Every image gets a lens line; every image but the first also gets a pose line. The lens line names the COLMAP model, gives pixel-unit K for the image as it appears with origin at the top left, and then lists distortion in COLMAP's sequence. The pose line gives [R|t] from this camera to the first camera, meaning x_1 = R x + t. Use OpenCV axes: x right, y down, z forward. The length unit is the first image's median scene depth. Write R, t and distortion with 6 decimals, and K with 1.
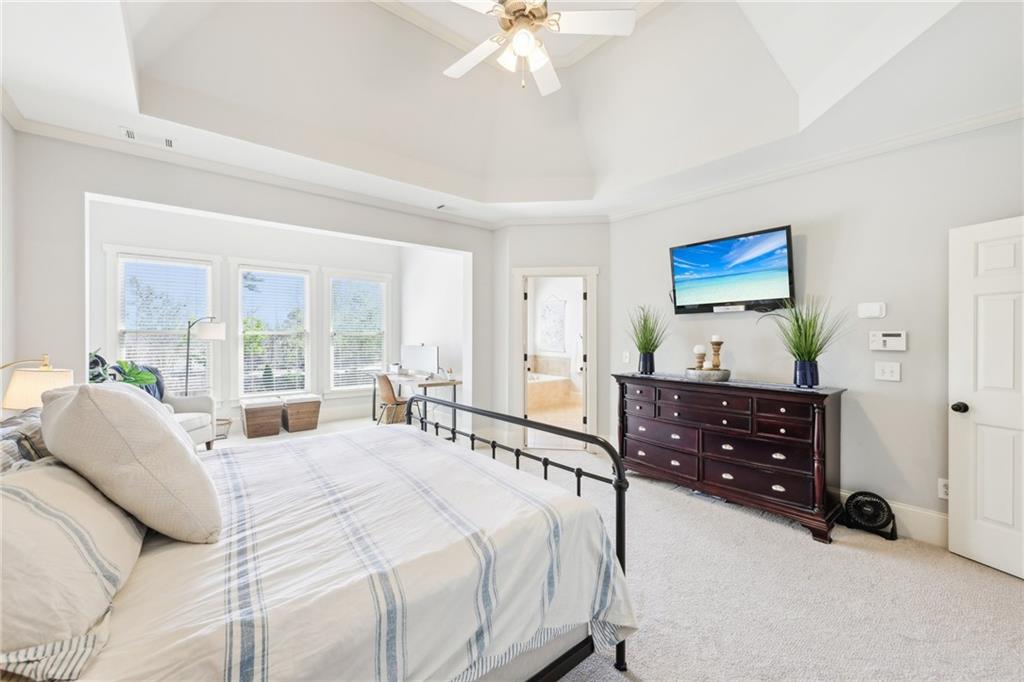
lens RADIAL K [[404.1, 0, 512.6], [0, 404.1, 334.9], [0, 0, 1]] dist [-0.001764, -0.000393]
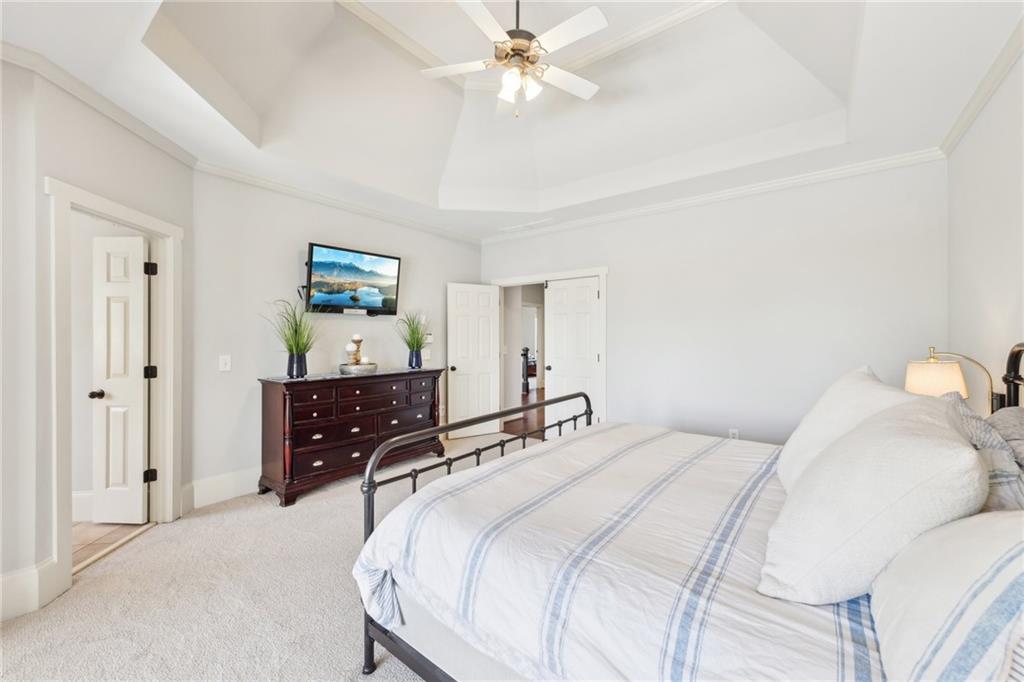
lens RADIAL K [[404.1, 0, 511.9], [0, 404.1, 338.2], [0, 0, 1]] dist [-0.001764, -0.000393]
pose [[-0.214604, -0.012463, 0.976622, -0.716829], [-0.007111, 0.999912, 0.011198, -0.003631], [-0.976675, -0.004542, -0.214674, 0.820869]]
